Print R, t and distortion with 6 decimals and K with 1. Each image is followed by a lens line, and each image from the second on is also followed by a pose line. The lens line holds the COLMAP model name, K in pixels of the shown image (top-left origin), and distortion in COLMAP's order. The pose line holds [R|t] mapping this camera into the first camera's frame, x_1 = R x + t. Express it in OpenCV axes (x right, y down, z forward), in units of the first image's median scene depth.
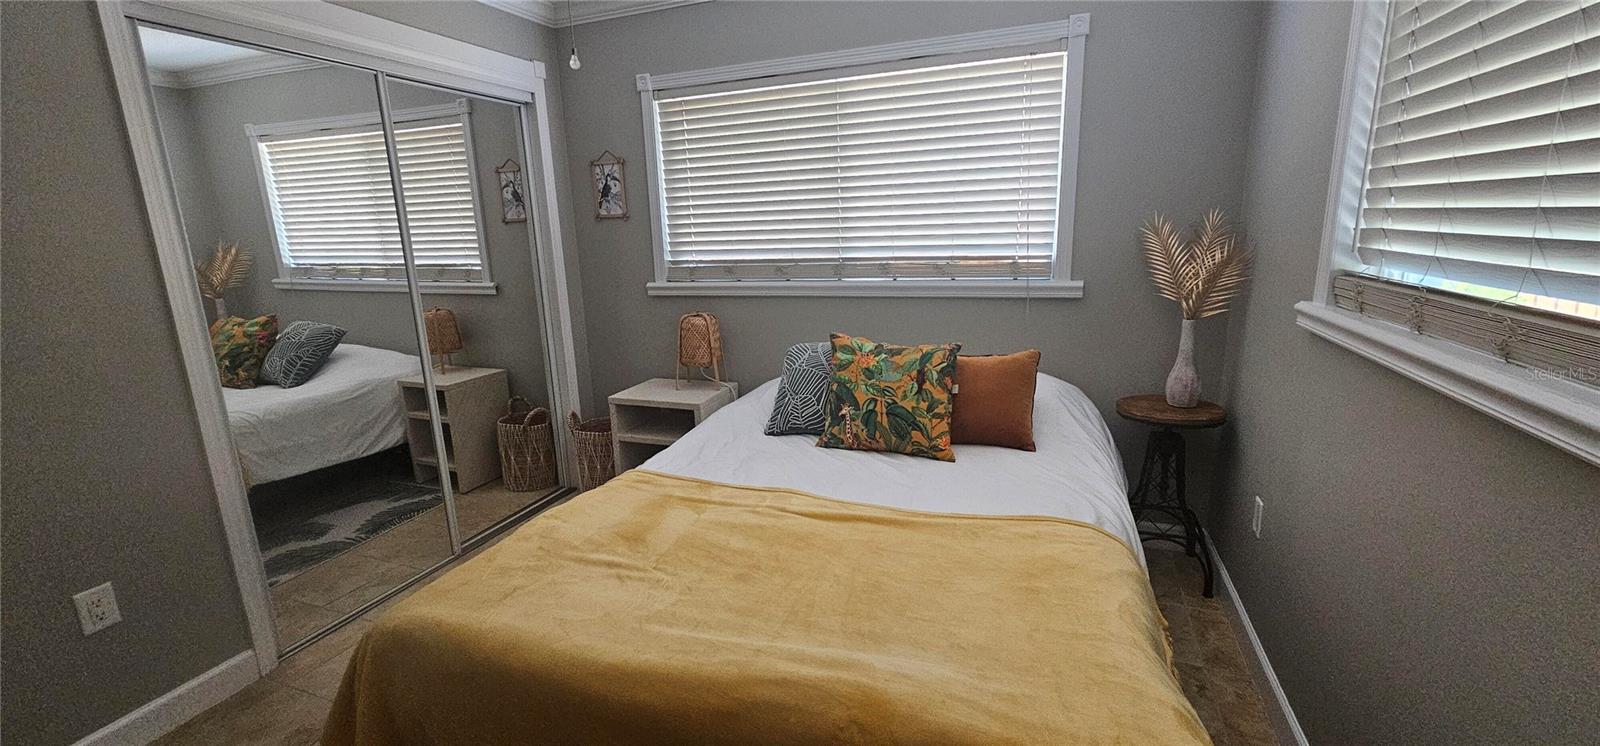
lens RADIAL K [[649.7, 0, 798.5], [0, 649.7, 376.0], [0, 0, 1]] dist [-0.001063, -0.000379]
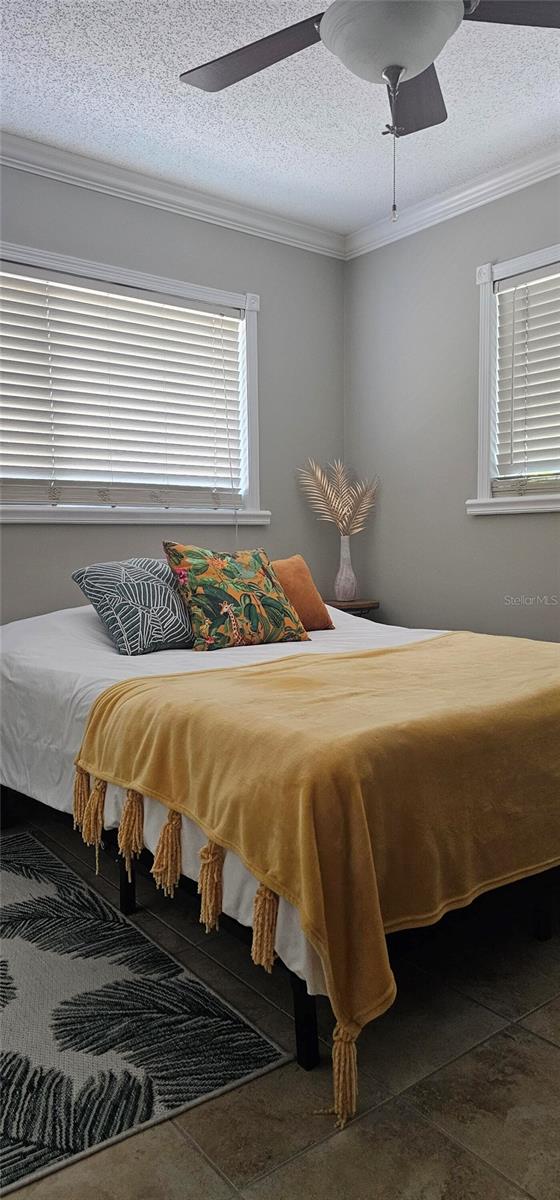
lens RADIAL K [[801.4, 0, 302.6], [0, 801.4, 614.2], [0, 0, 1]] dist [0.050746, -0.010049]
pose [[0.495665, -0.052372, 0.866934, -0.856143], [0.194807, 0.979451, -0.052210, 0.135879], [-0.846385, 0.194764, 0.495682, 0.264431]]
